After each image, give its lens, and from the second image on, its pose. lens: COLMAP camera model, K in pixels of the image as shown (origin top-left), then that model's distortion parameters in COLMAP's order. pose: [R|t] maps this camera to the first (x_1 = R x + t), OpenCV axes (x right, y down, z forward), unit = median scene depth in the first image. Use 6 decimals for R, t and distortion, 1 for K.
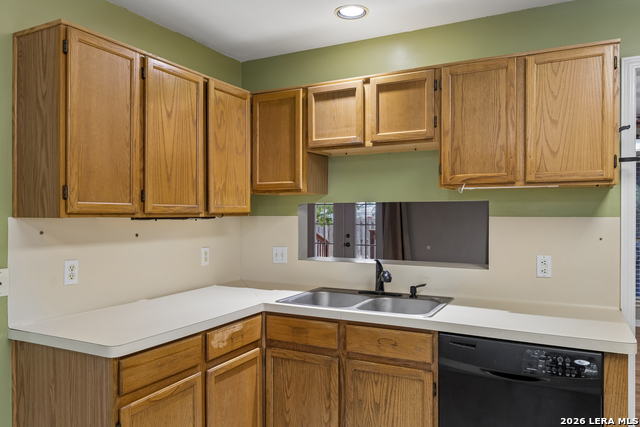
lens RADIAL K [[472.6, 0, 320.0], [0, 472.6, 213.5], [0, 0, 1]] dist [0.003354, 0.003538]
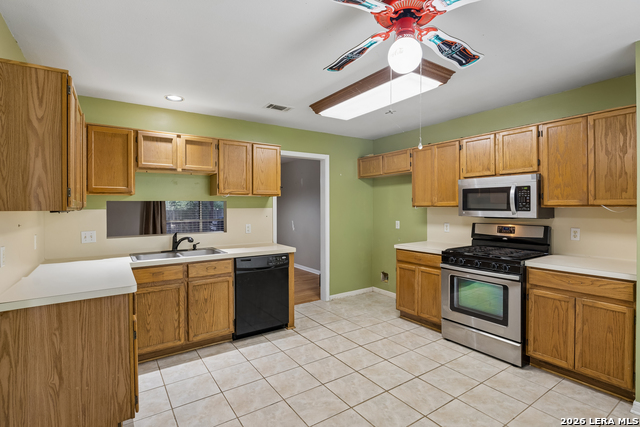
lens RADIAL K [[317.1, 0, 320.0], [0, 317.1, 213.5], [0, 0, 1]] dist [0.000349, 0.000006]
pose [[0.469246, -0.022467, 0.882782, -0.791046], [0.008319, 0.999744, 0.021022, 0.003237], [-0.883028, -0.002521, 0.469313, -0.084843]]
